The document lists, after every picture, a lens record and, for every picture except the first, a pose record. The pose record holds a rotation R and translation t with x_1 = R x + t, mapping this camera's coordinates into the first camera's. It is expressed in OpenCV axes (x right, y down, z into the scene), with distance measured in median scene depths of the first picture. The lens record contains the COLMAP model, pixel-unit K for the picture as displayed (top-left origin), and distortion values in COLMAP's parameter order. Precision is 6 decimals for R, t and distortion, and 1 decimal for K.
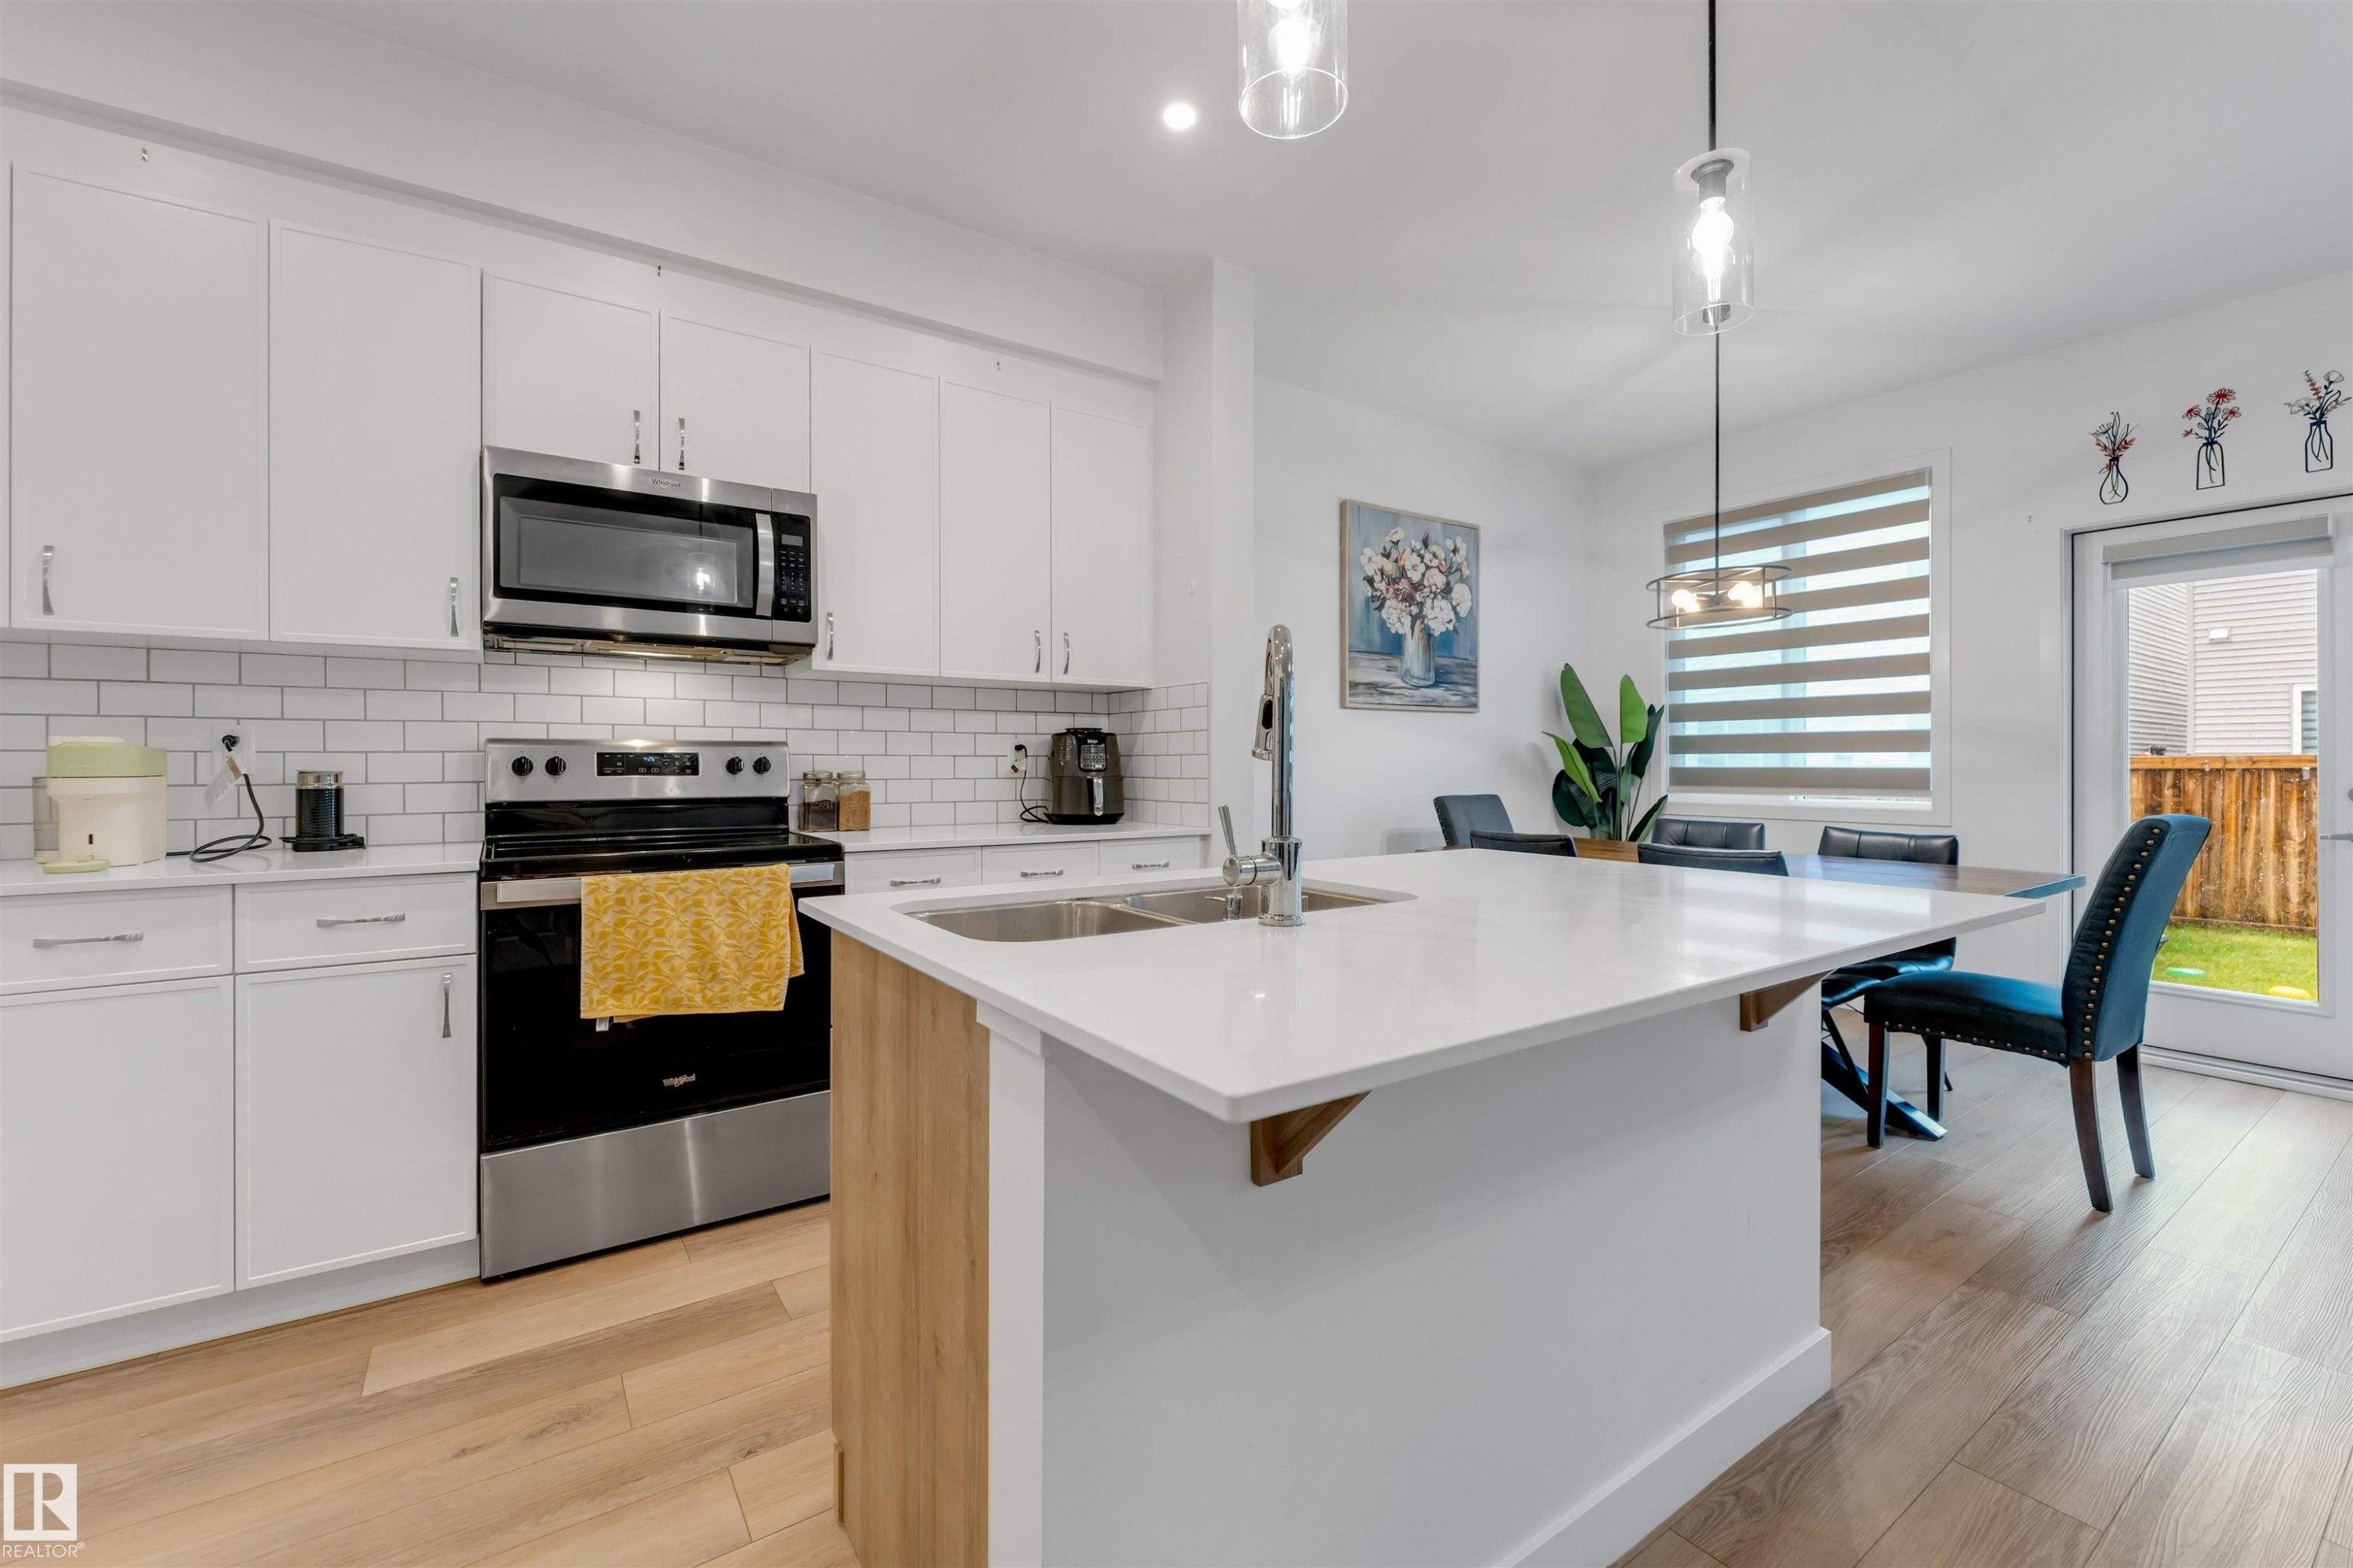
lens RADIAL K [[969.8, 0, 1169.6], [0, 969.8, 765.2], [0, 0, 1]] dist [0.001651, -0.000854]
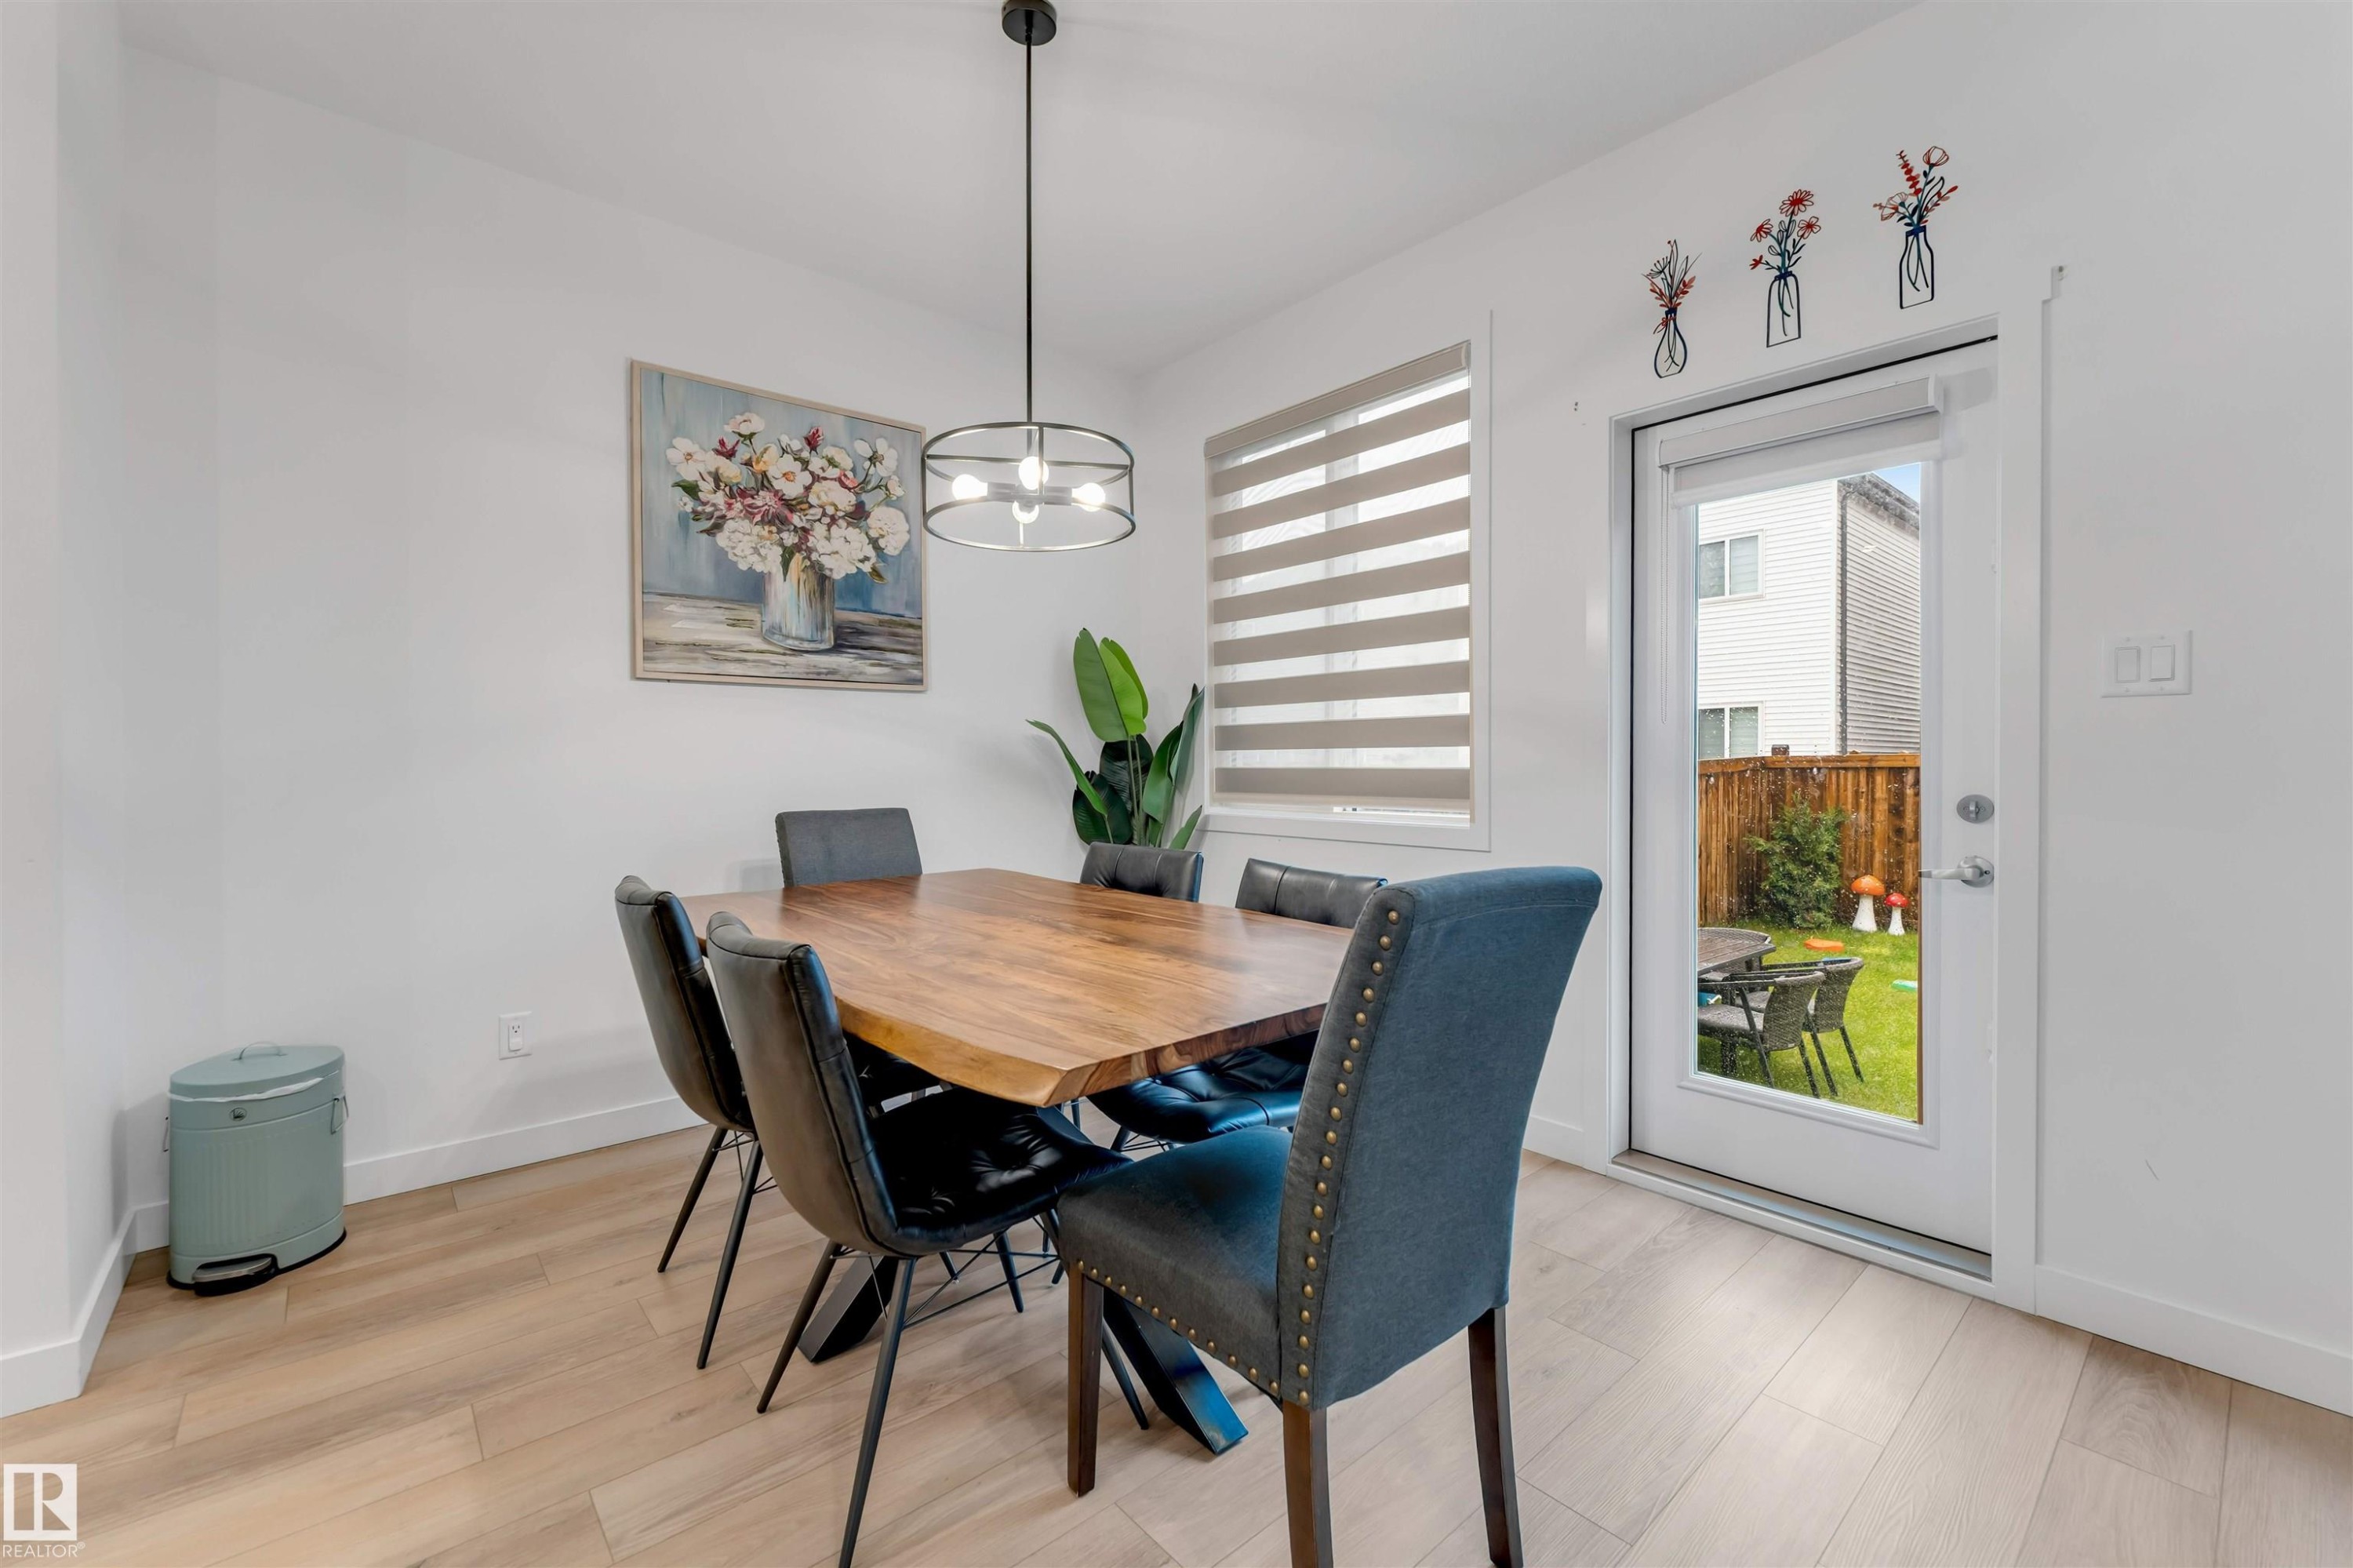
lens RADIAL K [[962.5, 0, 1157.5], [0, 962.5, 774.0], [0, 0, 1]] dist [0.000743, -0.002530]
pose [[0.994327, -0.002761, 0.106332, 0.573813], [0.001703, 0.999948, 0.010045, -0.000906], [-0.106354, -0.009807, 0.994280, 0.388972]]
